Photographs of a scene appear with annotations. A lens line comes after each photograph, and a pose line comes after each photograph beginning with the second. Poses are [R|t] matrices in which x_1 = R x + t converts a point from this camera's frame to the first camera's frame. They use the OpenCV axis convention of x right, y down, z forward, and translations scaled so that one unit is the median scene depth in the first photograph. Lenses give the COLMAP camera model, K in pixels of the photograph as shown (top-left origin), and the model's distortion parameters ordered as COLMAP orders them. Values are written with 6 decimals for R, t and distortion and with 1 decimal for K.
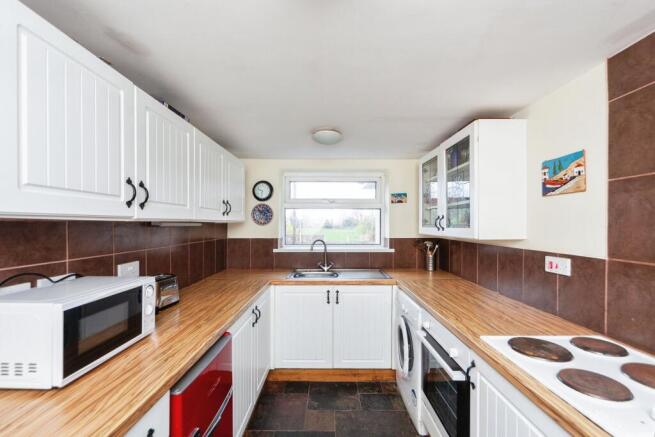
lens RADIAL K [[290.4, 0, 325.2], [0, 290.4, 223.4], [0, 0, 1]] dist [-0.005290, -0.000261]
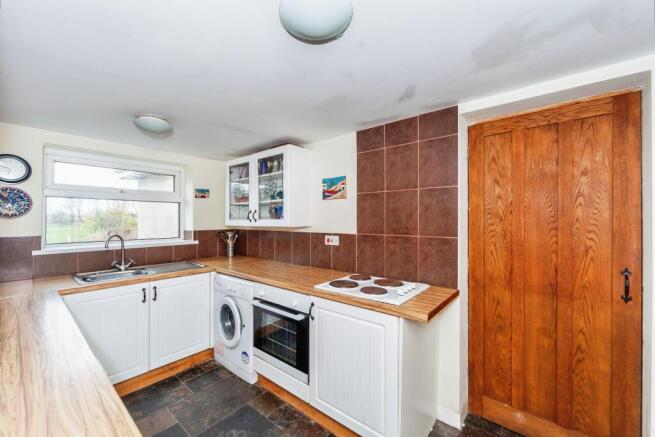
lens RADIAL K [[268.7, 0, 326.3], [0, 268.7, 217.7], [0, 0, 1]] dist [-0.001015, 0.000400]
pose [[0.629688, 0.002903, 0.776842, -0.313219], [0.001637, 0.999986, -0.005063, 0.012447], [-0.776846, 0.004460, 0.629675, 0.010749]]
